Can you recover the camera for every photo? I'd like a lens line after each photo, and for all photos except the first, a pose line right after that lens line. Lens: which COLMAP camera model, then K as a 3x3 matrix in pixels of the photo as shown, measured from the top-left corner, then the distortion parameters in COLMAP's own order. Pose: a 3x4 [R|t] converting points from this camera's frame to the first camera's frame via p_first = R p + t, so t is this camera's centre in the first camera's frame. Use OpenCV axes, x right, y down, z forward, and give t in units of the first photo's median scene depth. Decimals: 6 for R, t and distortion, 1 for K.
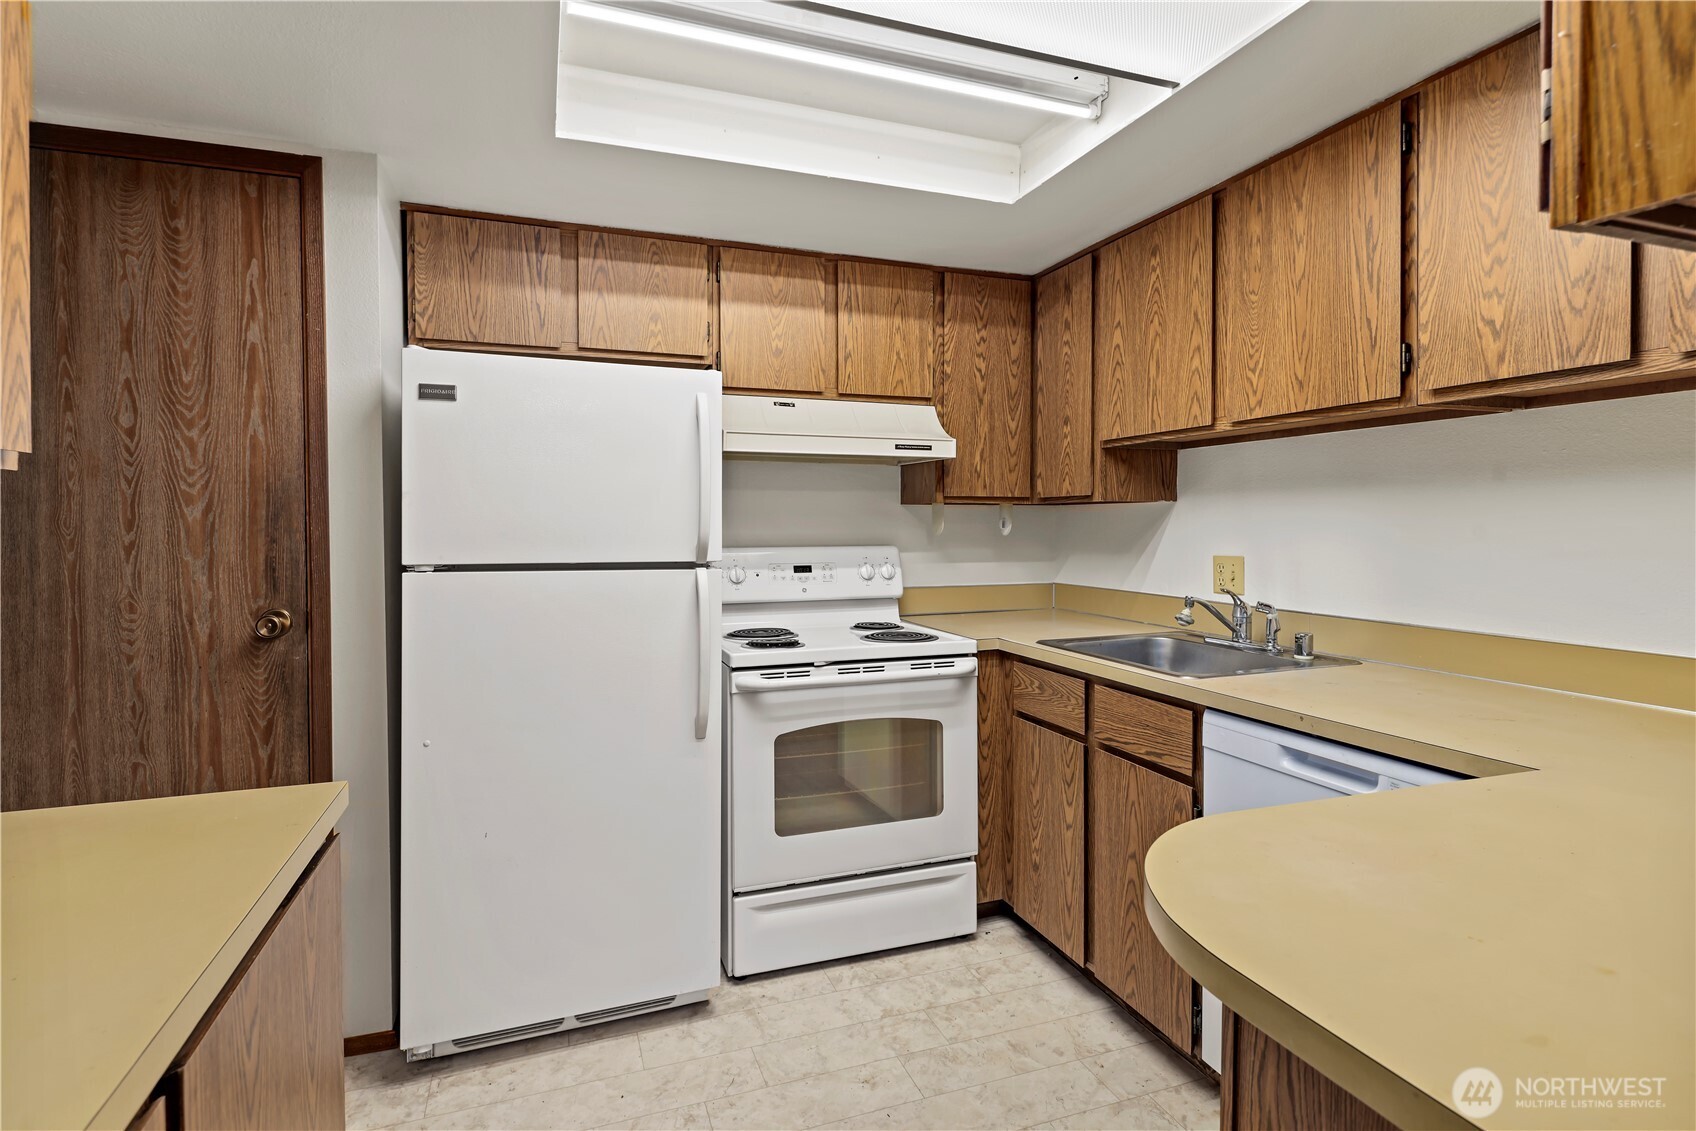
lens RADIAL K [[837.7, 0, 850.8], [0, 837.7, 535.4], [0, 0, 1]] dist [-0.000978, -0.000731]
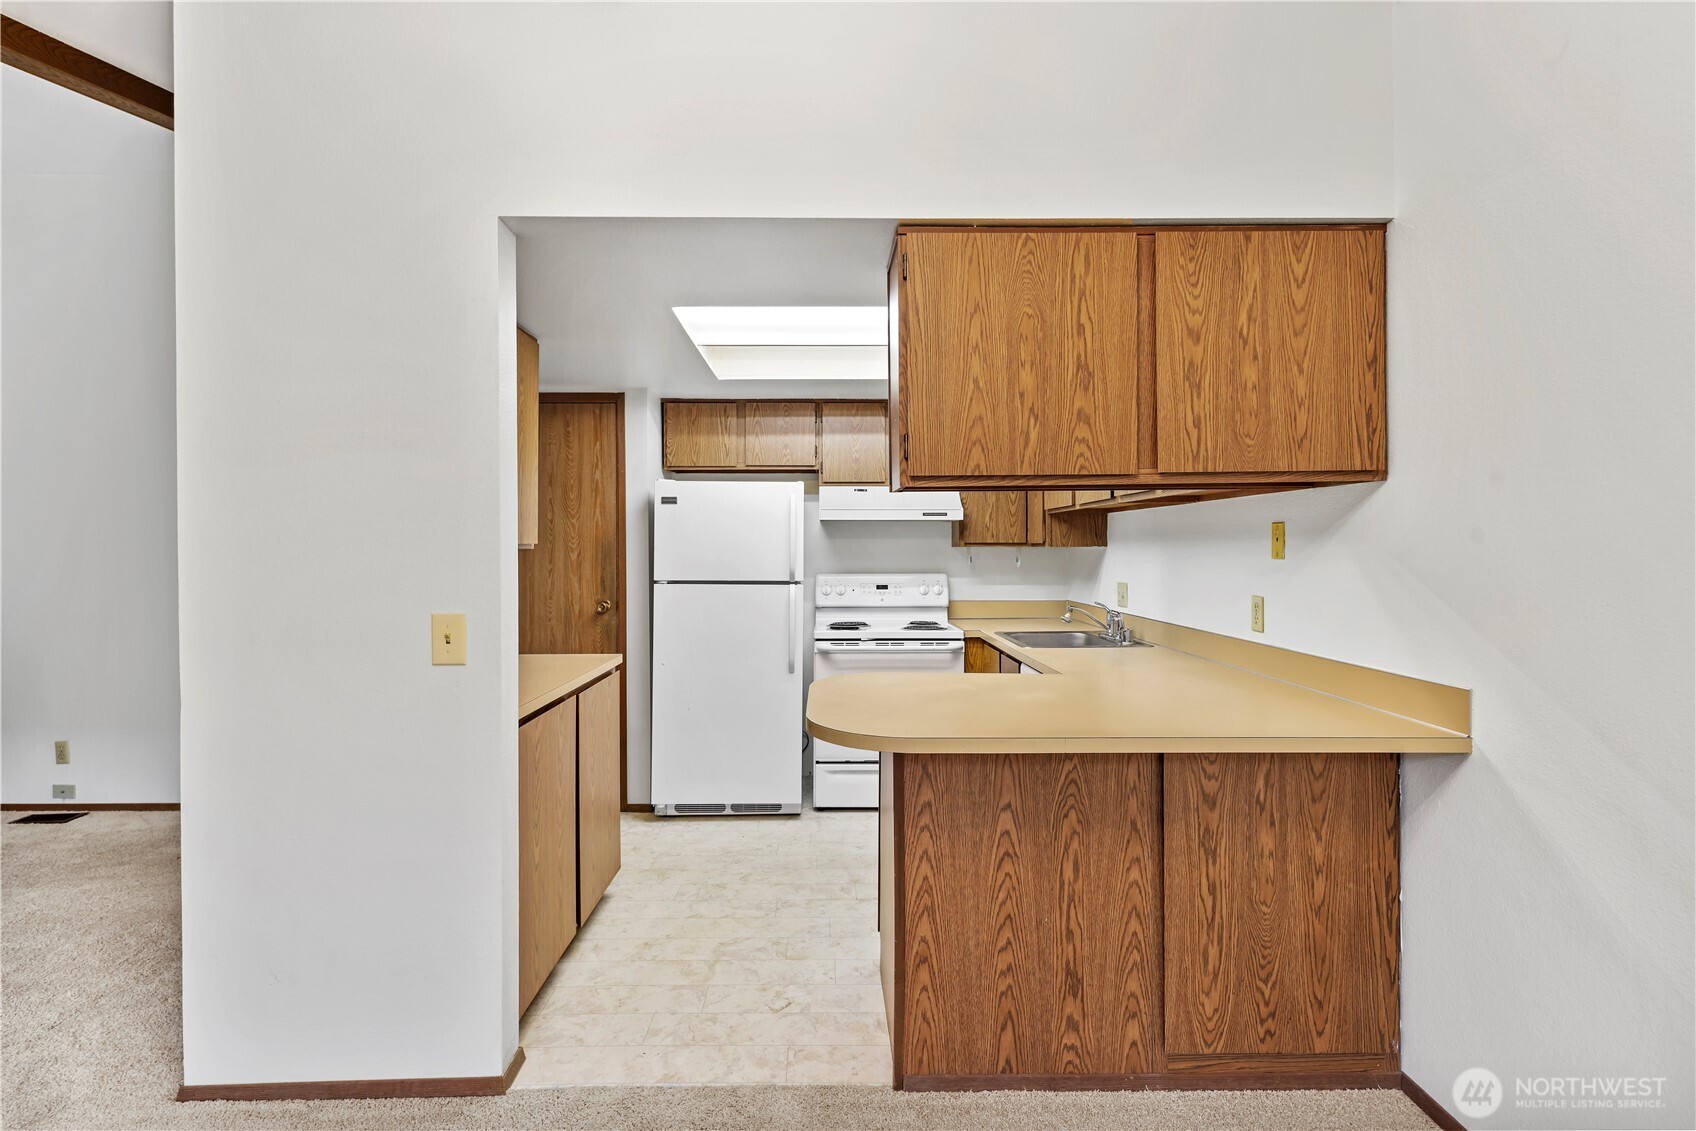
lens RADIAL K [[827.2, 0, 841.0], [0, 827.2, 546.4], [0, 0, 1]] dist [0.002469, -0.000704]
pose [[0.944477, -0.000649, -0.328577, 0.519728], [-0.004849, 0.999862, -0.015914, -0.017359], [0.328541, 0.016623, 0.944343, -0.720478]]
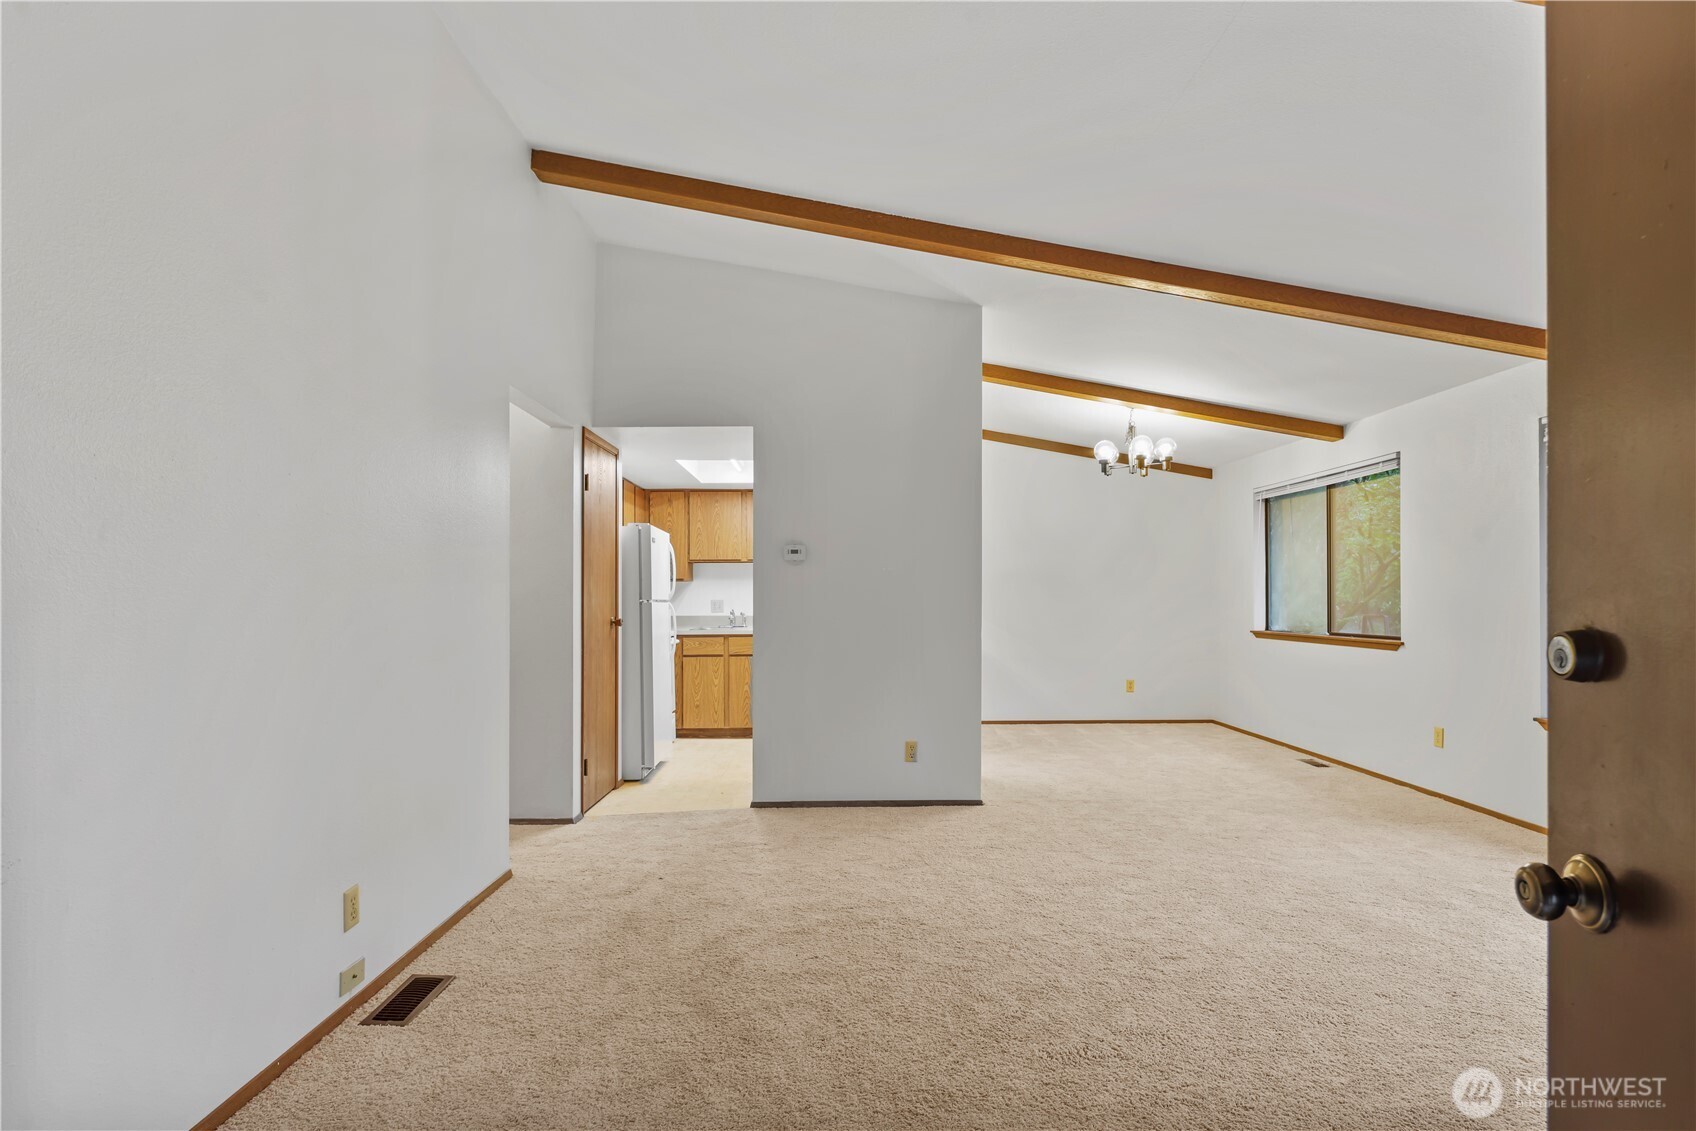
lens RADIAL K [[830.9, 0, 847.4], [0, 830.9, 590.3], [0, 0, 1]] dist [0.001127, 0.000037]
pose [[0.330673, 0.007091, 0.943719, -2.492507], [0.020506, 0.999682, -0.014697, 0.049193], [-0.943523, 0.024212, 0.330422, -0.486860]]
